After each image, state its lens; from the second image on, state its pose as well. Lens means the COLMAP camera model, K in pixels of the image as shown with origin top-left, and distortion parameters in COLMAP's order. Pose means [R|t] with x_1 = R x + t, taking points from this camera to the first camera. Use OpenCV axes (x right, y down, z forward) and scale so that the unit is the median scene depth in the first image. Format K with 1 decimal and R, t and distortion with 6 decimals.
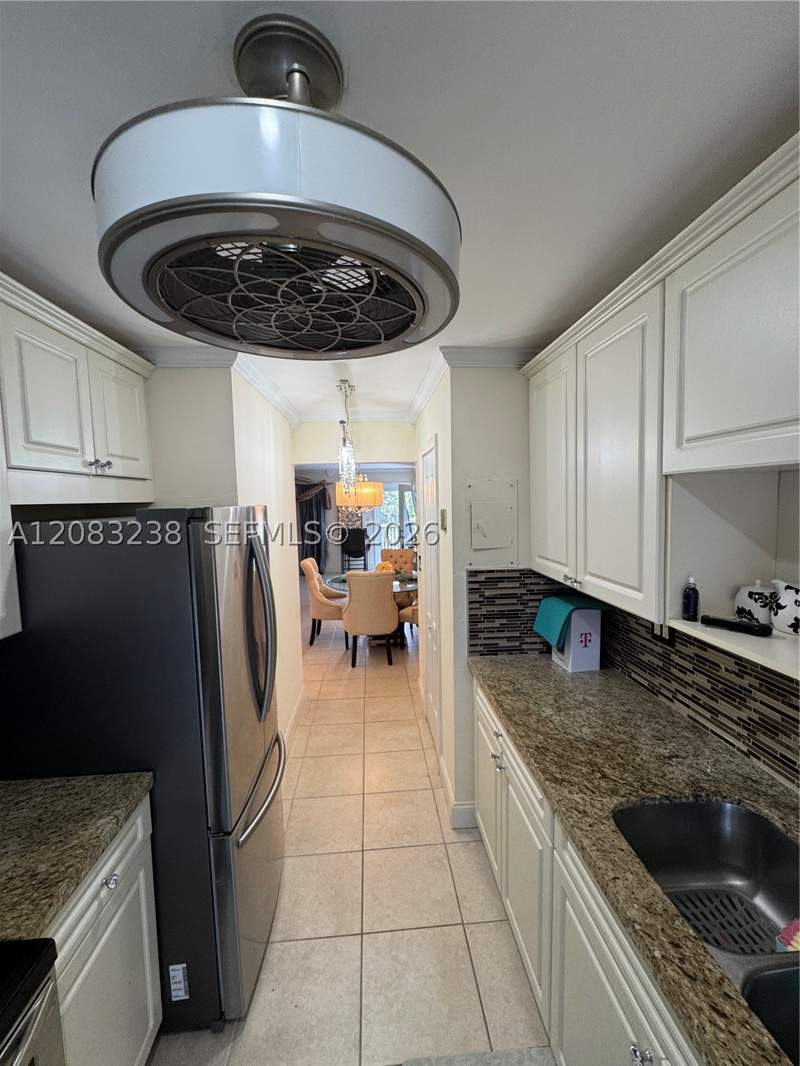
lens RADIAL K [[424.0, 0, 400.4], [0, 424.0, 532.1], [0, 0, 1]] dist [-0.004781, 0.000516]
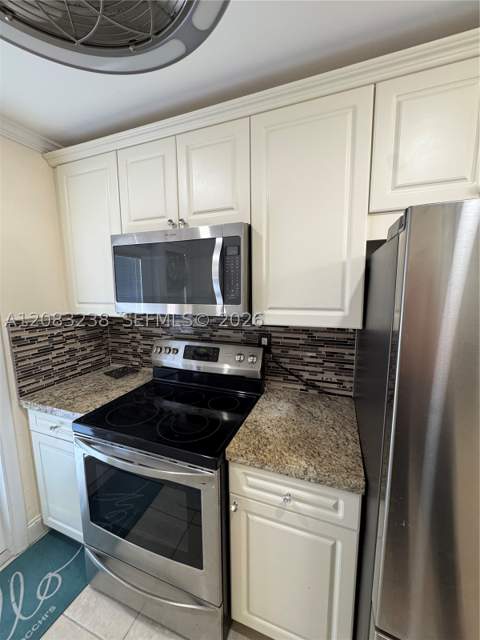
lens RADIAL K [[254.6, 0, 240.2], [0, 254.6, 319.5], [0, 0, 1]] dist [-0.004781, 0.000516]
pose [[-0.428446, 0.143347, -0.892124, 0.051875], [-0.053964, 0.981514, 0.183627, 0.051972], [0.901955, 0.126817, -0.412790, 0.800197]]
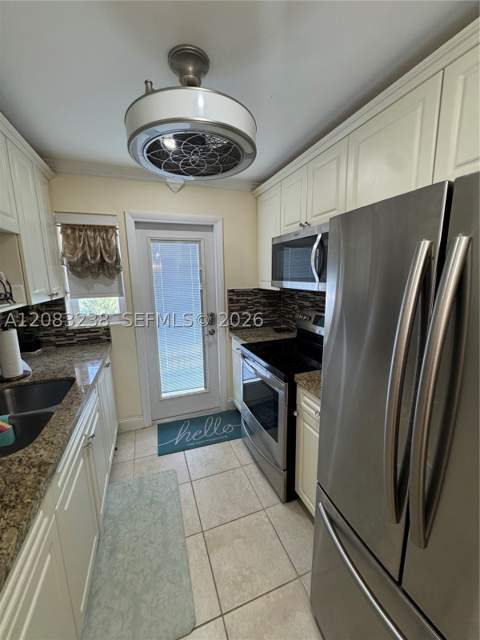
lens RADIAL K [[254.6, 0, 240.2], [0, 254.6, 319.5], [0, 0, 1]] dist [-0.004781, 0.000516]
pose [[-0.960247, 0.085186, -0.265836, -0.006144], [0.014769, 0.966470, 0.256353, 0.022760], [0.278761, 0.242236, -0.929309, 1.387731]]
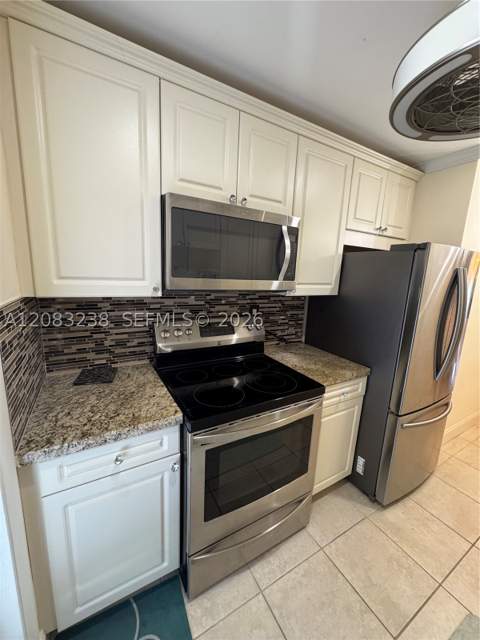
lens RADIAL K [[254.6, 0, 240.2], [0, 254.6, 319.5], [0, 0, 1]] dist [-0.004781, 0.000516]
pose [[0.427259, 0.211692, -0.878997, 0.195238], [-0.126489, 0.976637, 0.173724, 0.151536], [0.895237, 0.036959, 0.444054, -0.169510]]
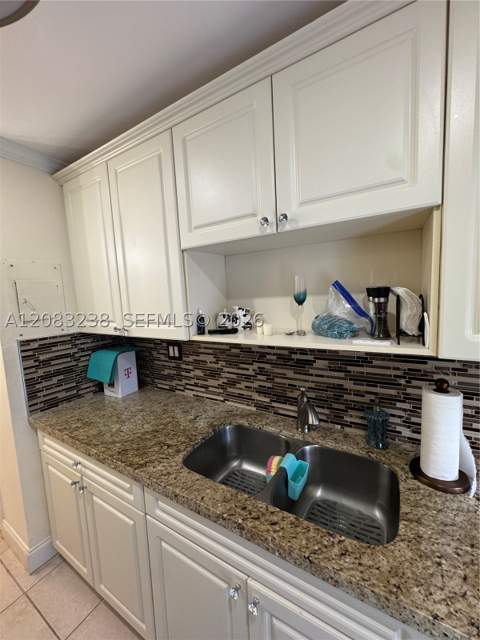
lens RADIAL K [[254.6, 0, 240.2], [0, 254.6, 319.5], [0, 0, 1]] dist [-0.004781, 0.000516]
pose [[0.577811, -0.086008, 0.811626, -0.060332], [0.095872, 0.994700, 0.037155, 0.094319], [-0.810520, 0.056344, 0.582995, 0.191286]]
